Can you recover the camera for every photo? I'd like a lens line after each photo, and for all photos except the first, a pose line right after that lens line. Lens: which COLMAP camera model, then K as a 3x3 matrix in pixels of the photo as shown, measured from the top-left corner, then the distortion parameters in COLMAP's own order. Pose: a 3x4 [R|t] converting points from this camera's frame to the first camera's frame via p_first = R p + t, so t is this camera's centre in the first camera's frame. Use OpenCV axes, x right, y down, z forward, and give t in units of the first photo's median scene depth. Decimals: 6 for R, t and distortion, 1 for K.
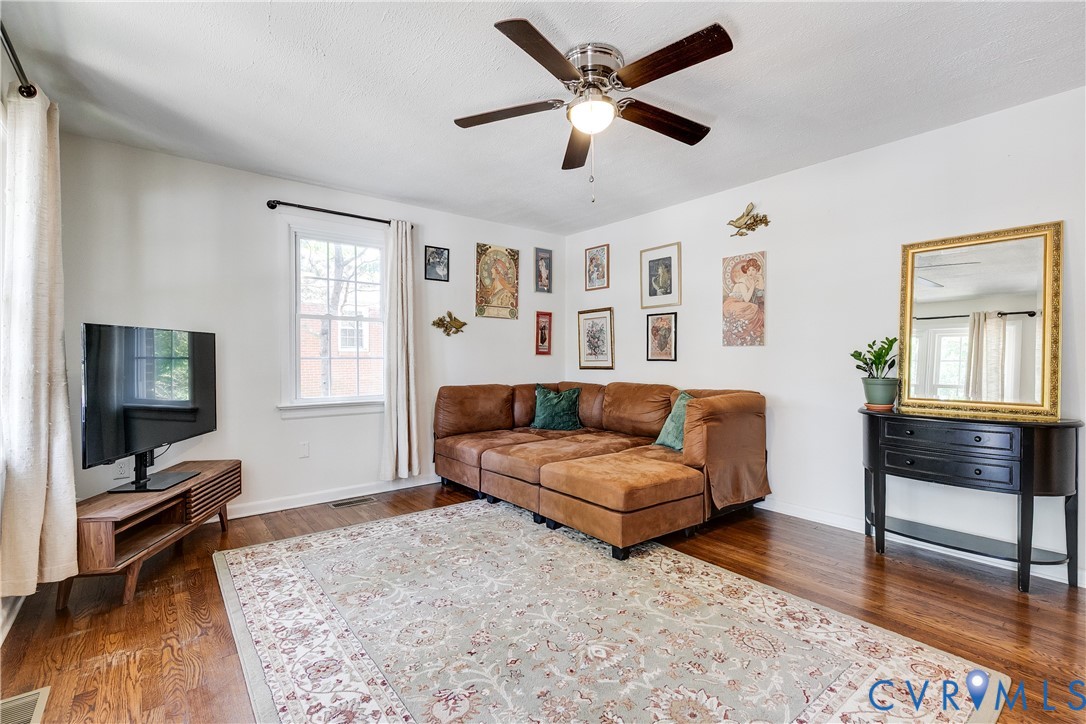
lens RADIAL K [[495.0, 0, 540.0], [0, 495.0, 362.8], [0, 0, 1]] dist [-0.003428, 0.000244]
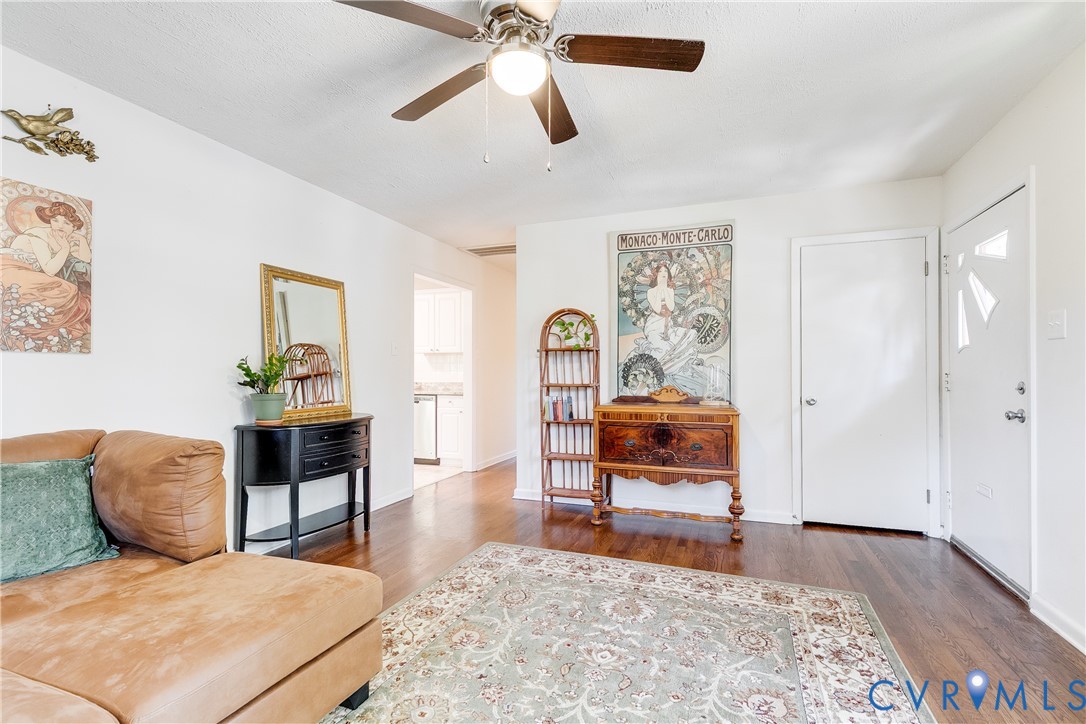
lens RADIAL K [[495.0, 0, 542.4], [0, 495.0, 366.7], [0, 0, 1]] dist [-0.003428, 0.000244]
pose [[-0.513666, 0.007519, 0.857957, -0.357406], [0.013029, 0.999915, -0.000963, -0.010666], [-0.857891, 0.010684, -0.513720, 0.826230]]
